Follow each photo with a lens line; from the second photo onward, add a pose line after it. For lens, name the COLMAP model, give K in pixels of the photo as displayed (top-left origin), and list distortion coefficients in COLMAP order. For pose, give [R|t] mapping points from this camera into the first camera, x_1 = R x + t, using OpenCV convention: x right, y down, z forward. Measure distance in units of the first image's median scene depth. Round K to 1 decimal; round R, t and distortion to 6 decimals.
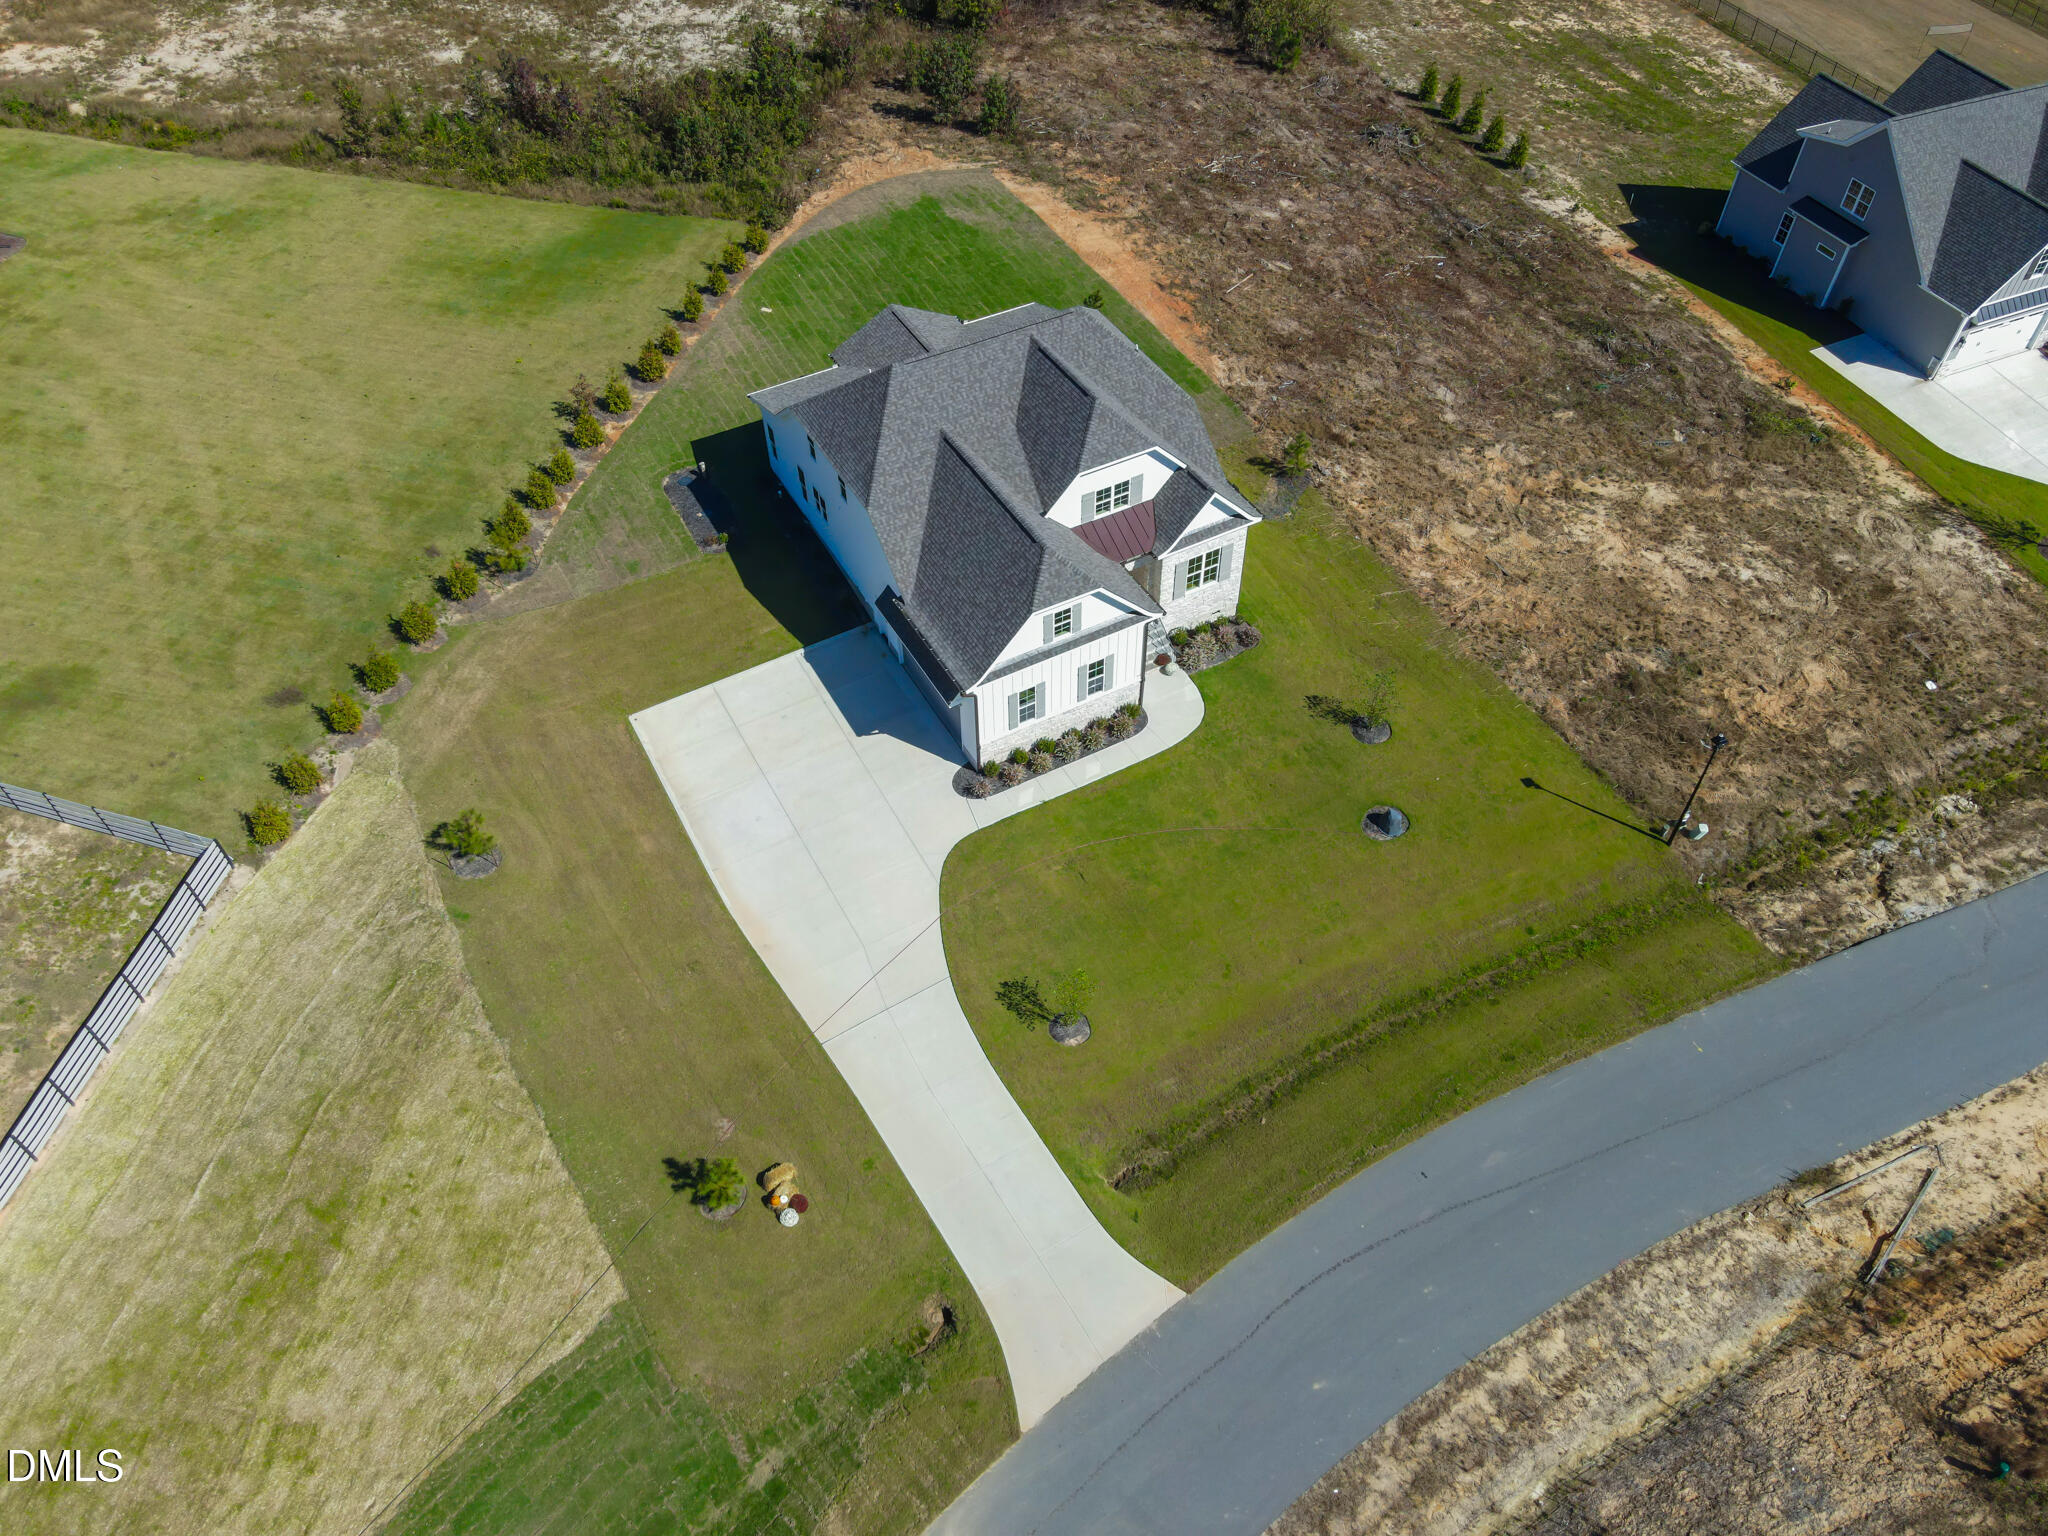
lens RADIAL K [[1495.9, 0, 1027.2], [0, 1495.9, 770.2], [0, 0, 1]] dist [0.019803, 0.044620]
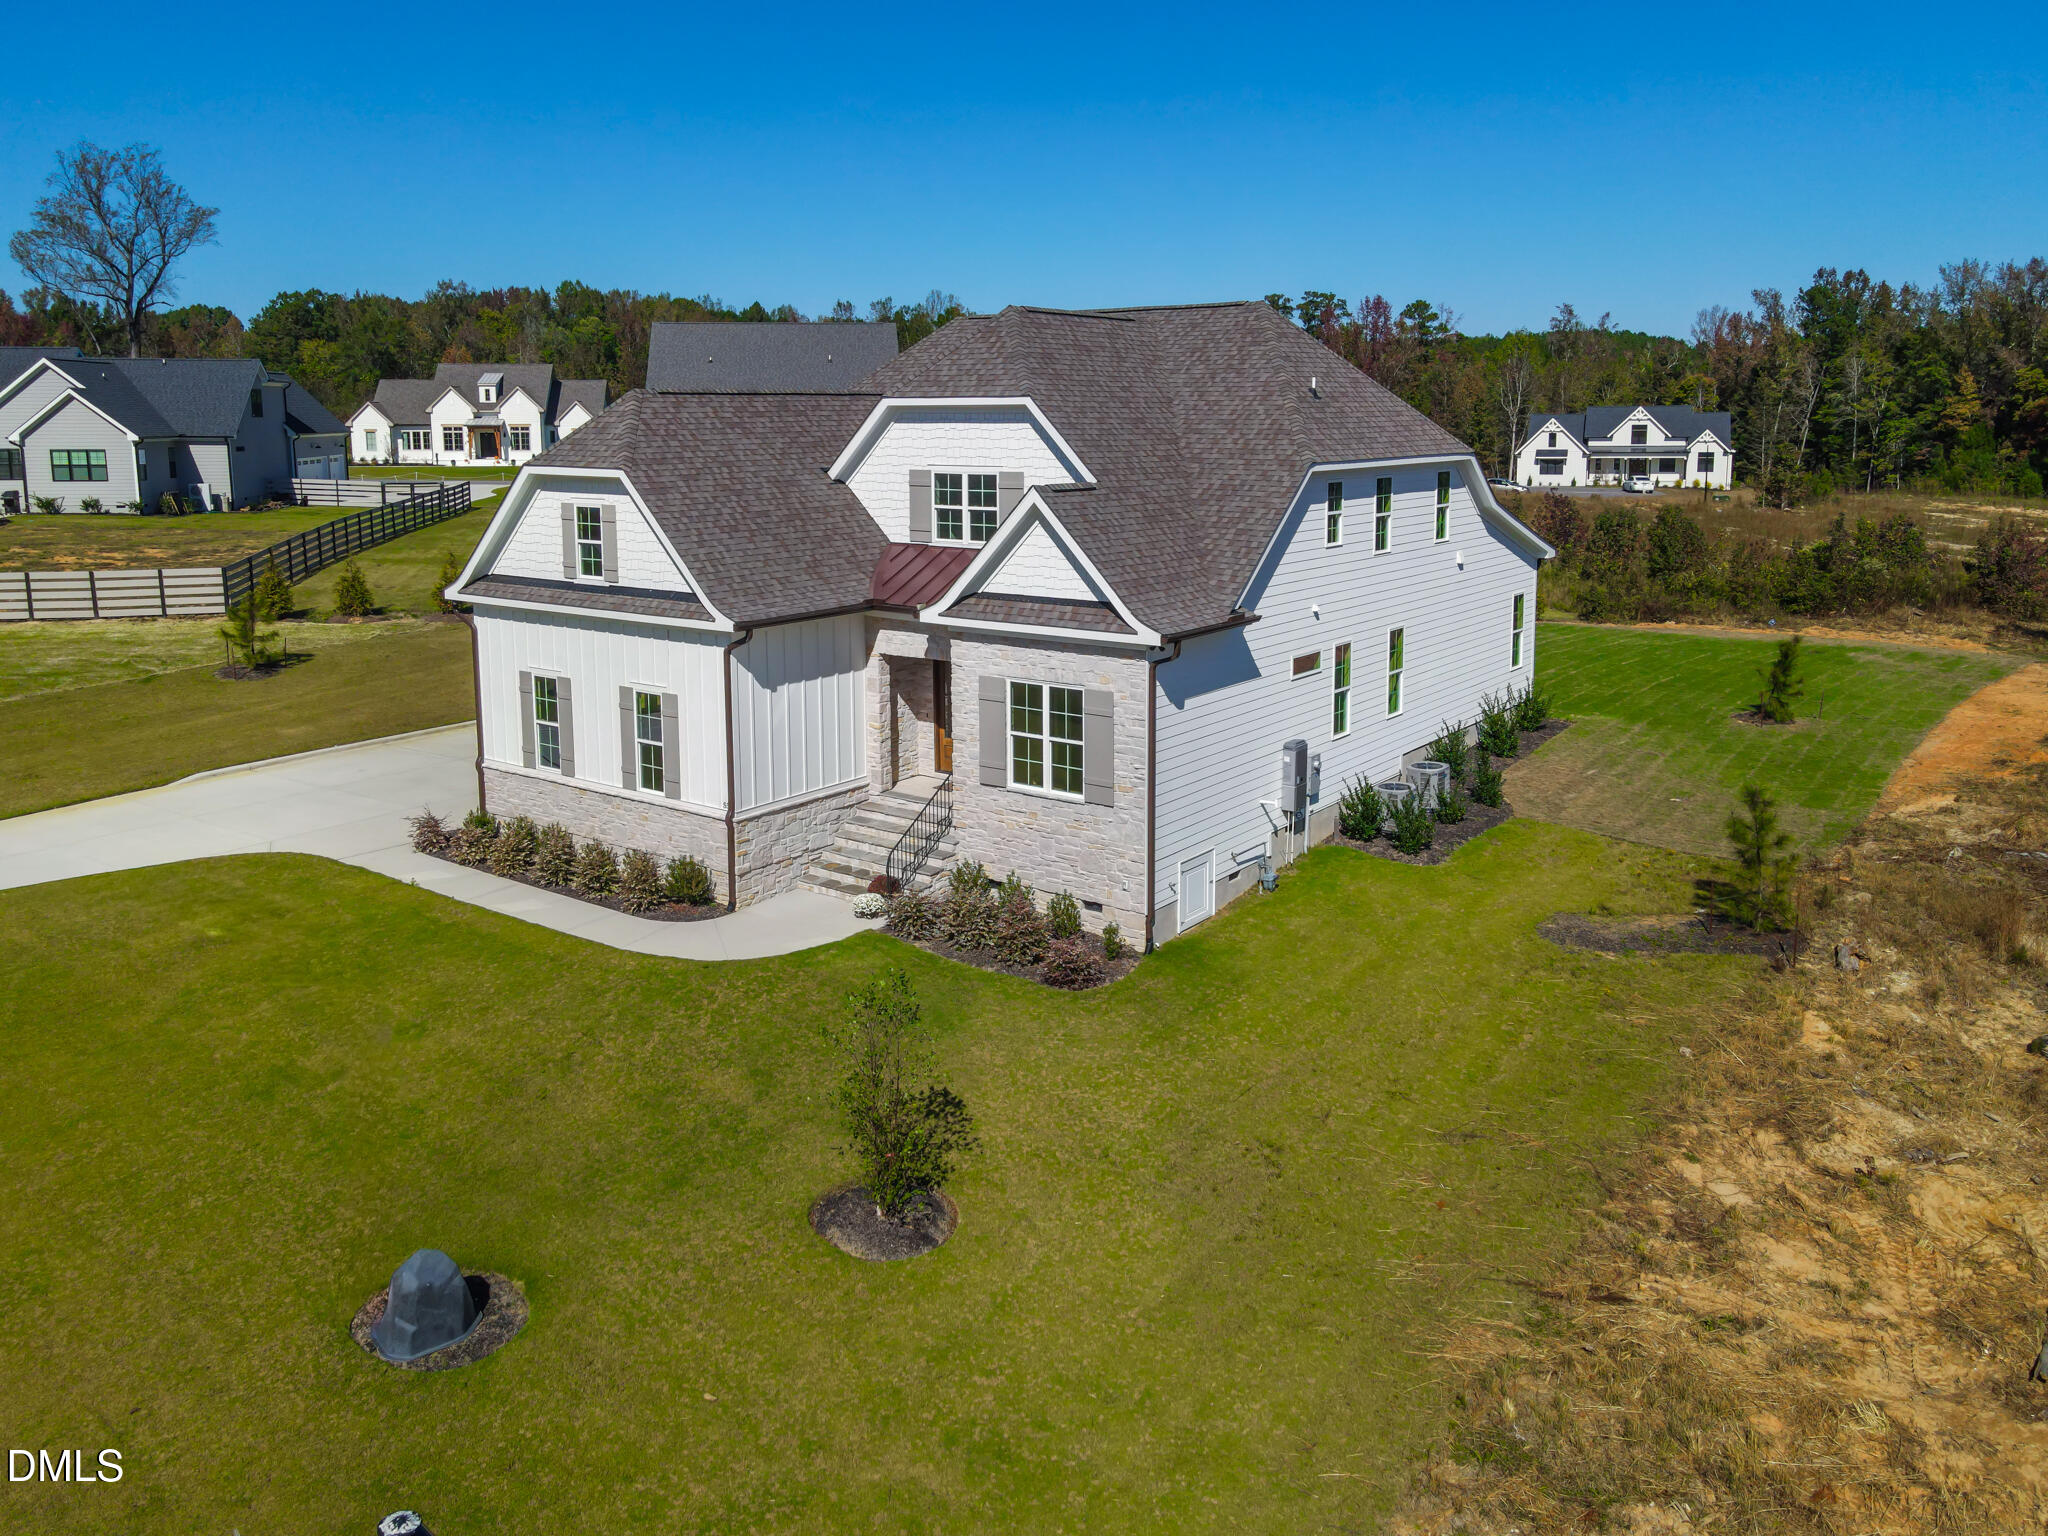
lens RADIAL K [[1540.4, 0, 1054.5], [0, 1540.4, 637.4], [0, 0, 1]] dist [0.041503, 0.004647]
pose [[0.416612, 0.138725, -0.898437, 0.503724], [-0.678225, 0.705518, -0.205561, -0.067646], [0.605347, 0.694982, 0.388014, 0.829283]]
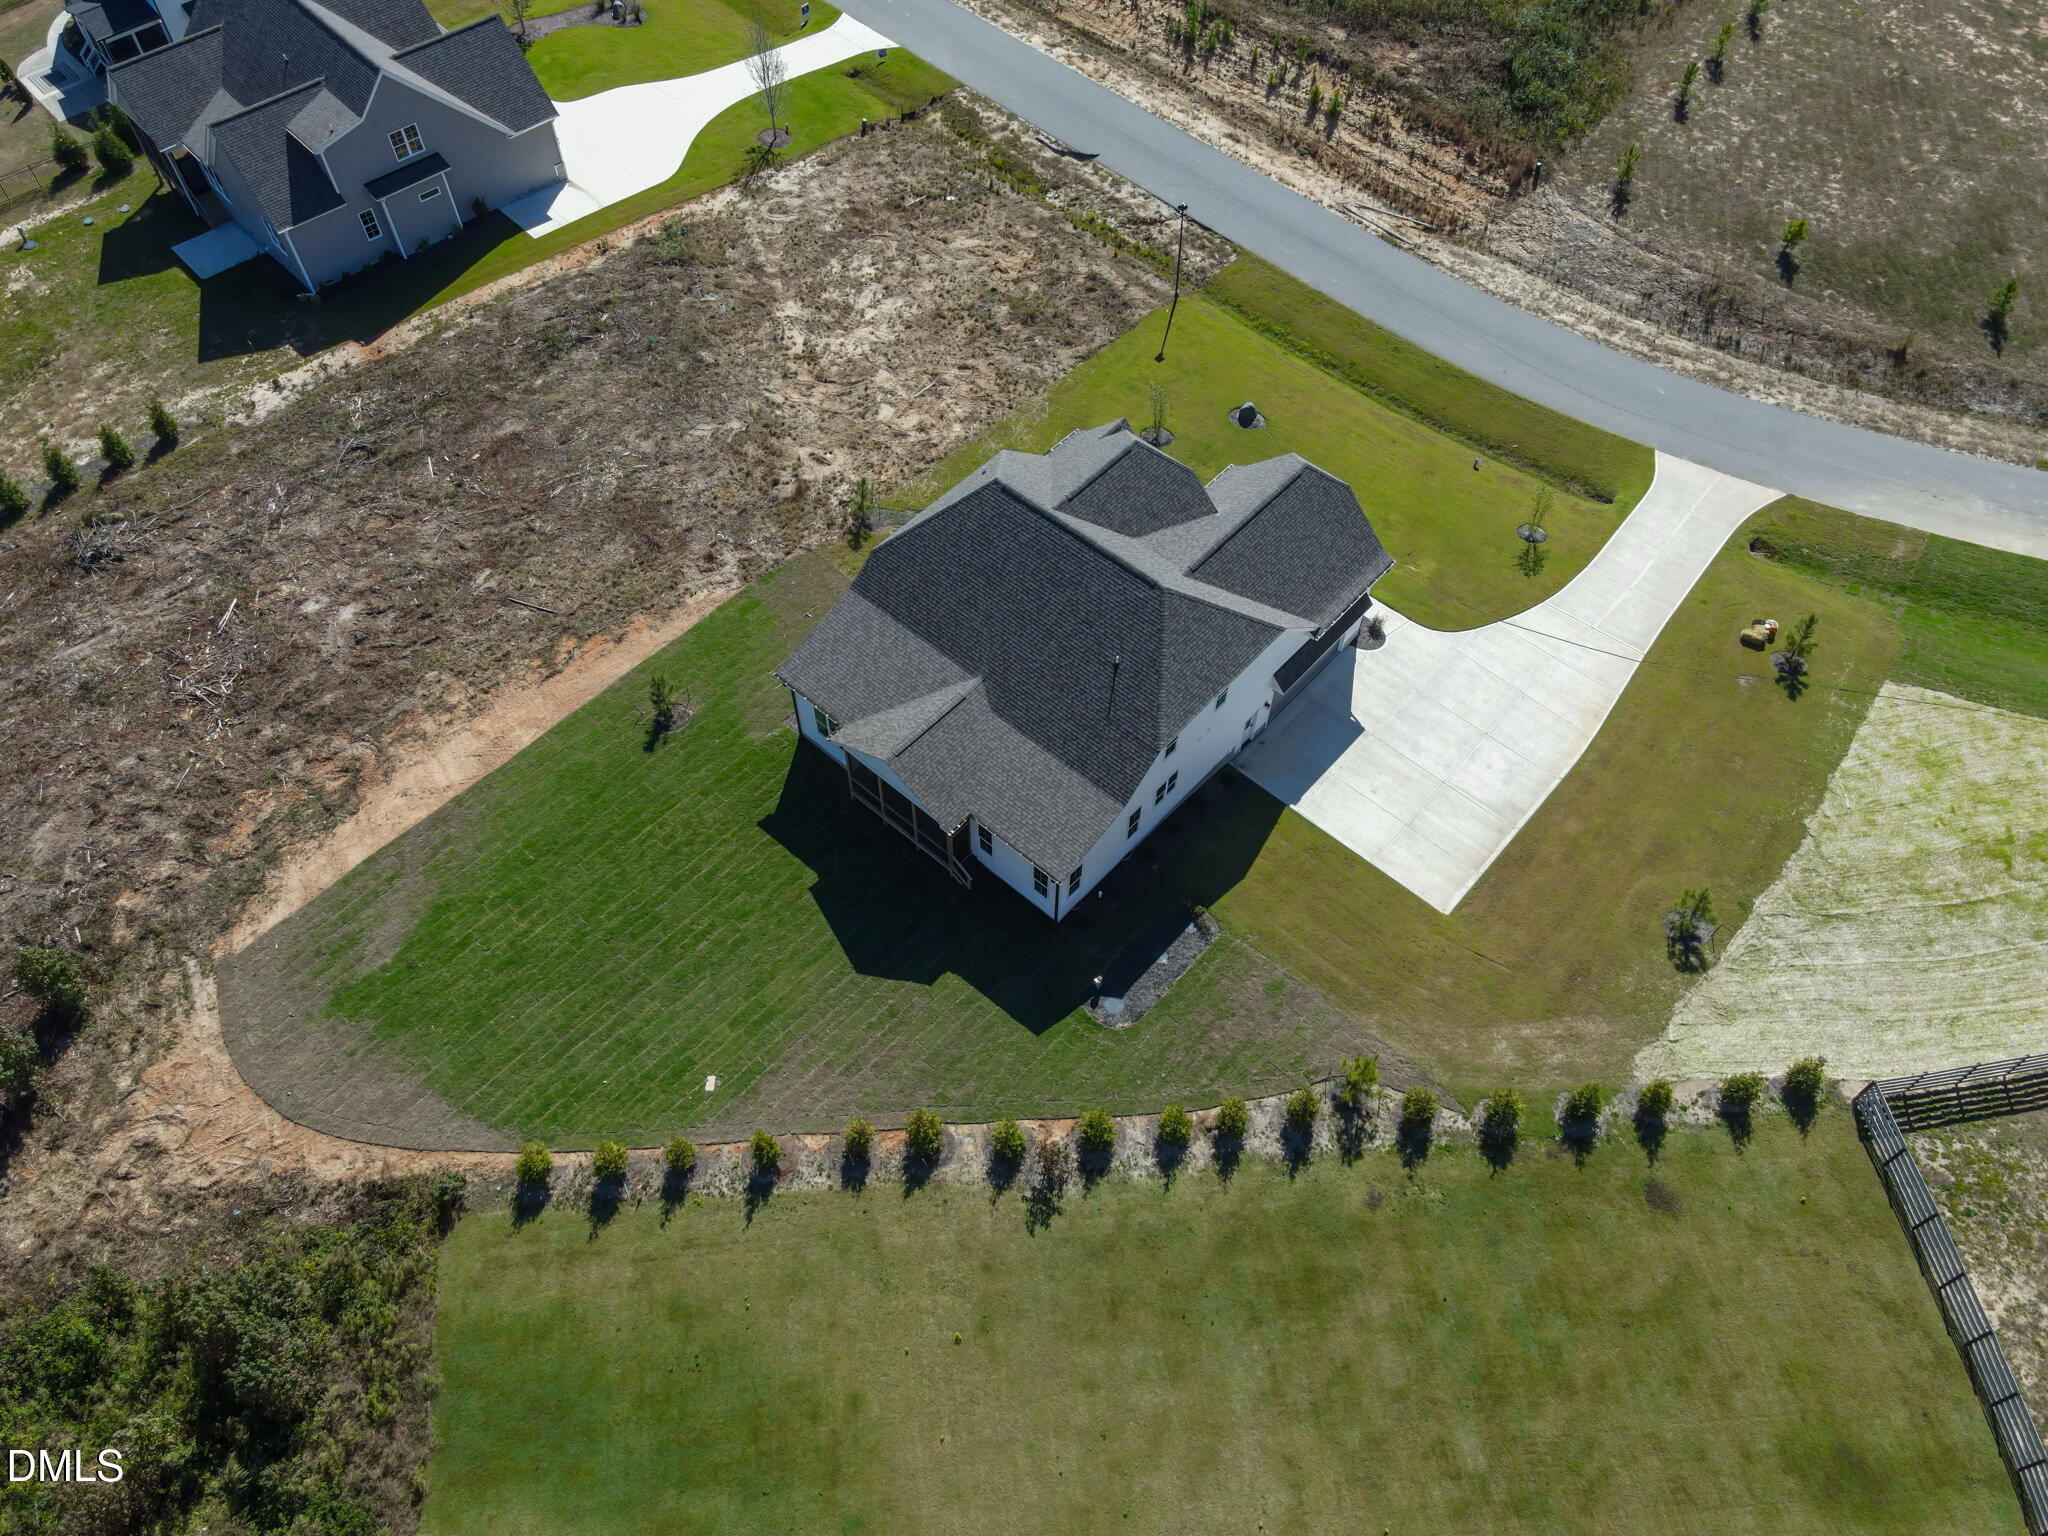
lens RADIAL K [[1469.8, 0, 1027.4], [0, 1469.8, 789.2], [0, 0, 1]] dist [0.002379, 0.063331]
pose [[-0.332601, -0.776228, 0.535581, -0.623735], [0.702744, 0.174731, 0.689652, -0.903405], [-0.628910, 0.605755, 0.487373, 0.653042]]
